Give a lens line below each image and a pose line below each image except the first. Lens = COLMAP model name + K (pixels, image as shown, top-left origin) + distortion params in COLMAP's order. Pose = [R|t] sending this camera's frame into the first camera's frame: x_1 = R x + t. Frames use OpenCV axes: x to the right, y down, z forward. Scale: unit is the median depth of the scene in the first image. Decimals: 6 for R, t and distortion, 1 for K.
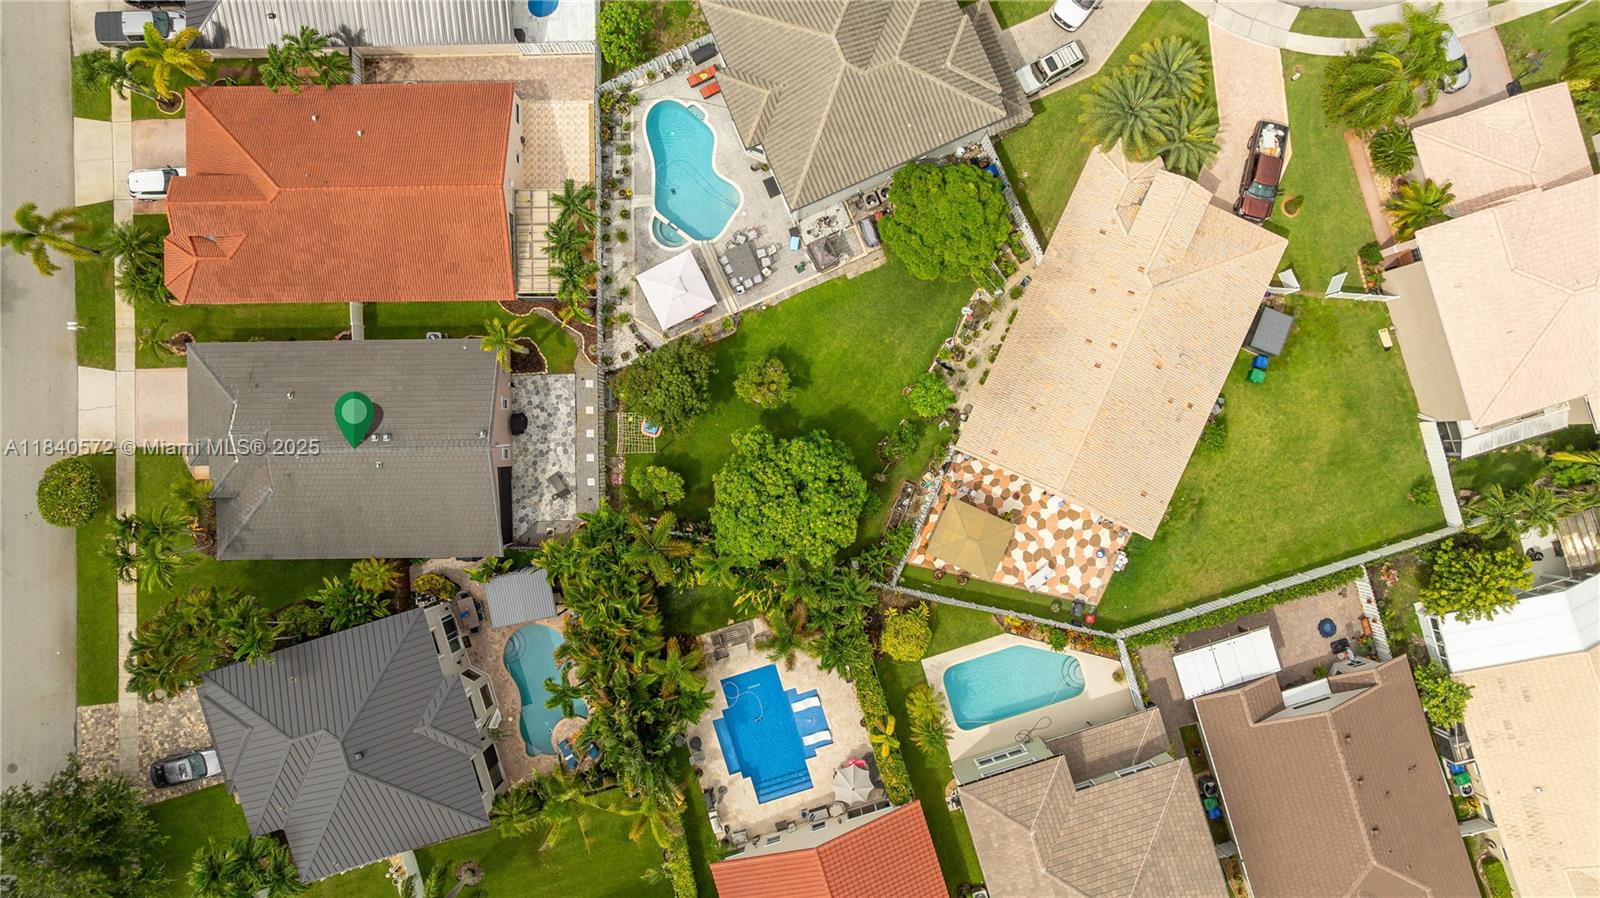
lens RADIAL K [[1127.7, 0, 800.0], [0, 1127.7, 449.0], [0, 0, 1]] dist [-0.016285, -0.005199]
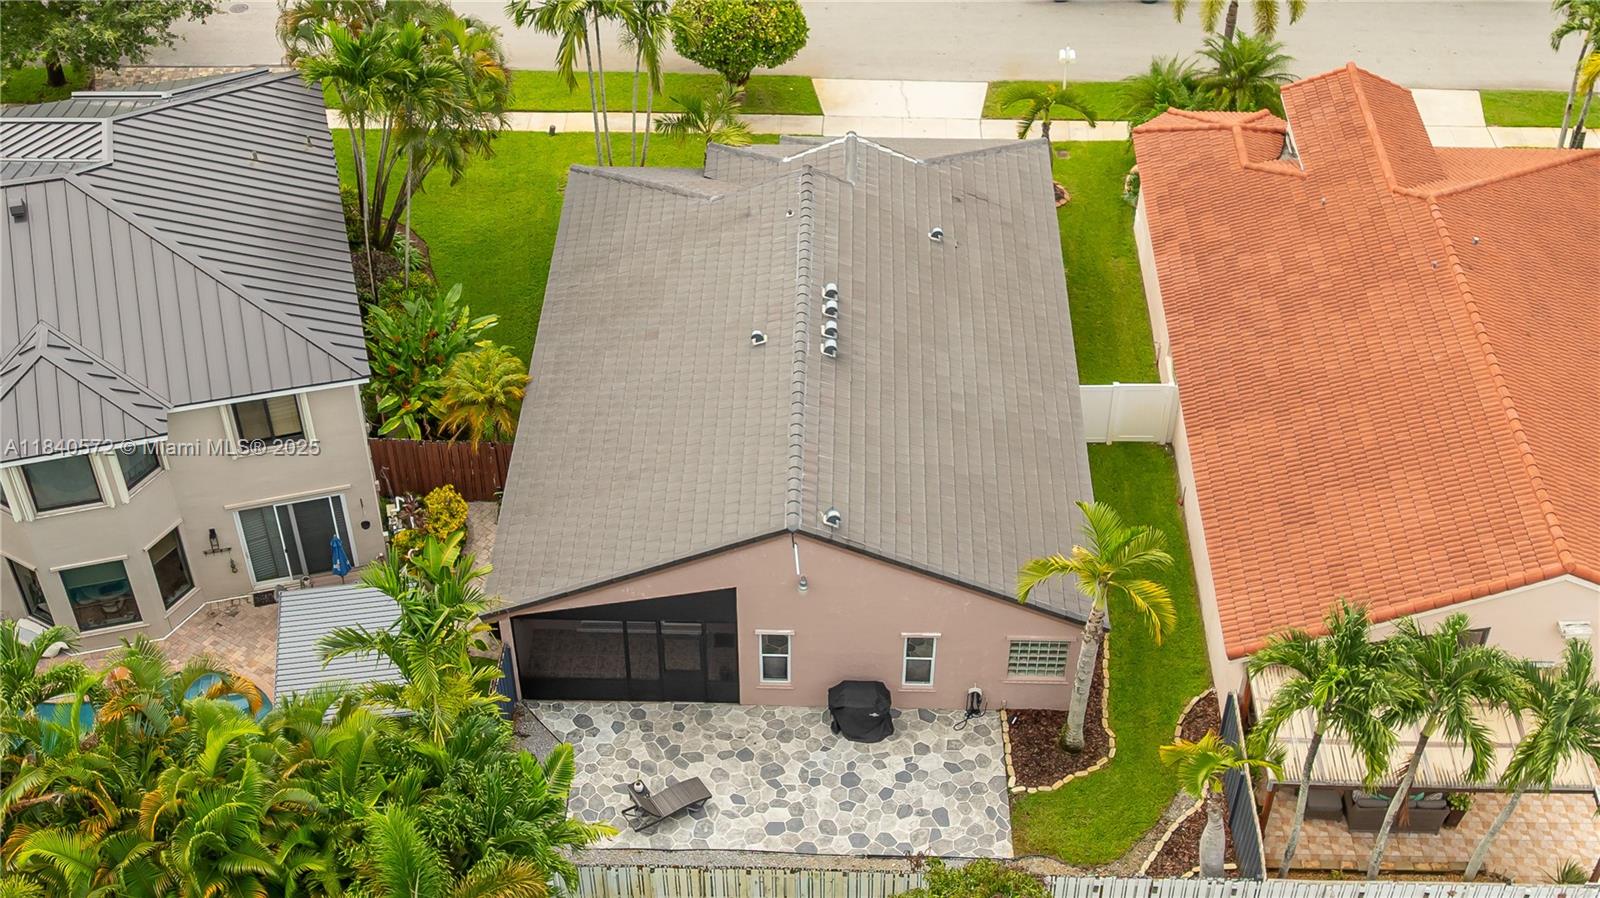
lens RADIAL K [[1973.9, 0, 780.1], [0, 1973.9, 520.2], [0, 0, 1]] dist [-0.007895, -0.007574]
pose [[-0.044118, 0.678656, -0.733130, 0.153151], [-0.999018, -0.026895, 0.035222, -0.017271], [0.004187, 0.733964, 0.679176, 0.543788]]
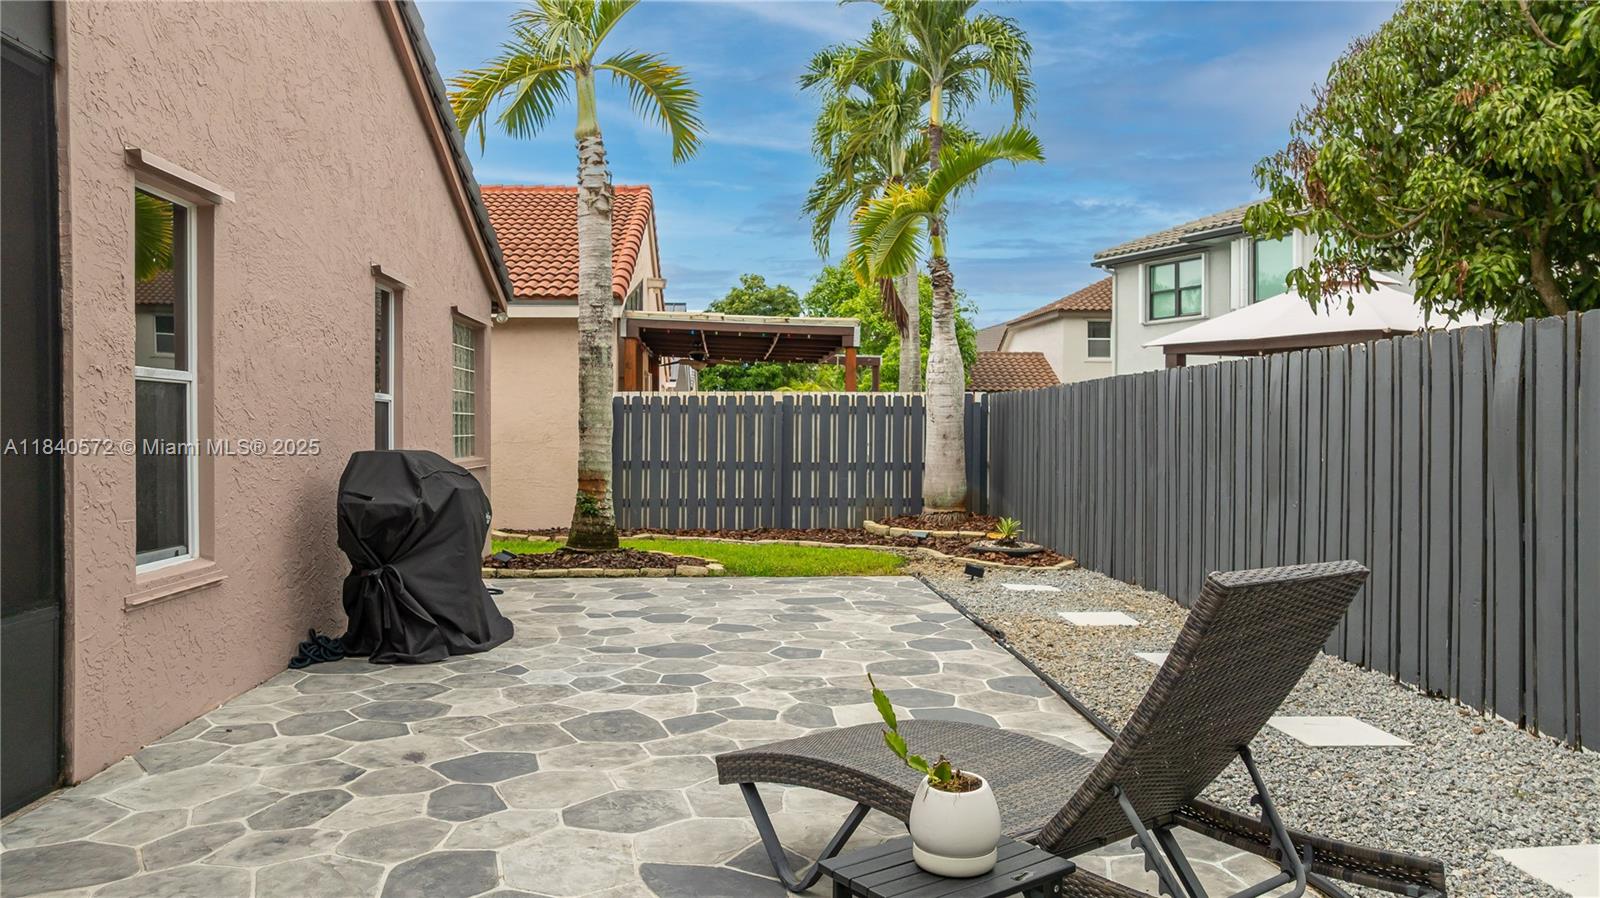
lens RADIAL K [[1128.1, 0, 800.0], [0, 1128.1, 449.0], [0, 0, 1]] dist [-0.037050, 0.036867]
pose [[0.998445, 0.004899, 0.055527, -0.222218], [0.055428, 0.018417, -0.998293, 0.073369], [-0.005913, 0.999818, 0.018117, 0.982665]]
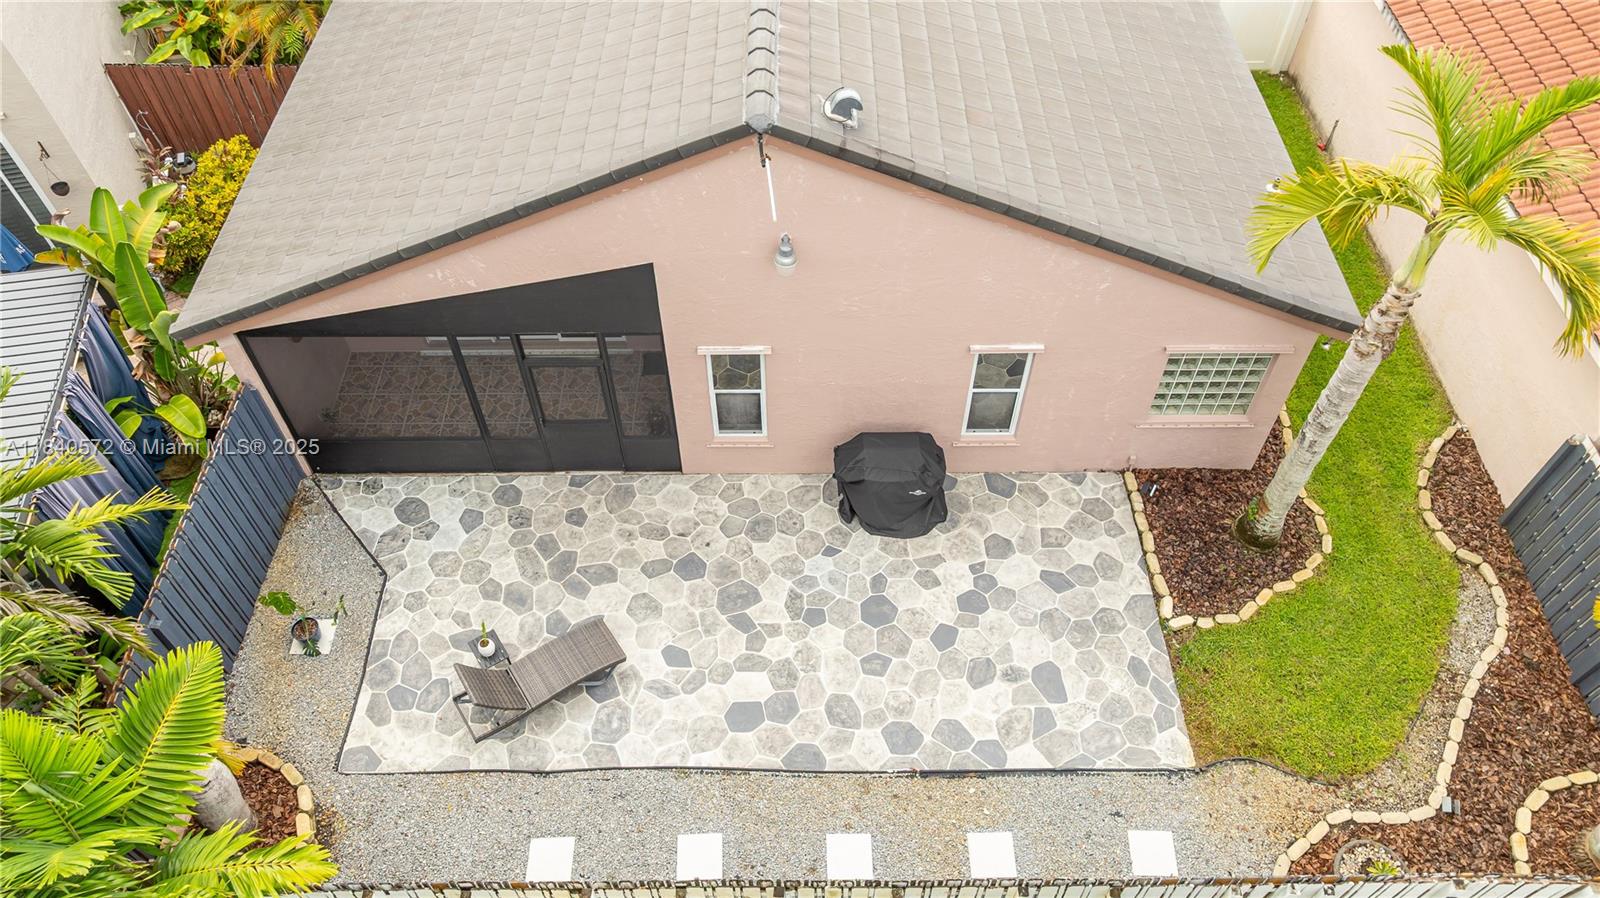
lens RADIAL K [[1127.7, 0, 800.0], [0, 1127.7, 449.0], [0, 0, 1]] dist [-0.016285, -0.005199]
pose [[-0.006305, 0.782118, -0.623099, -0.131059], [-0.999980, -0.004357, 0.004649, -0.007245], [0.000922, 0.623116, 0.782129, 0.837063]]
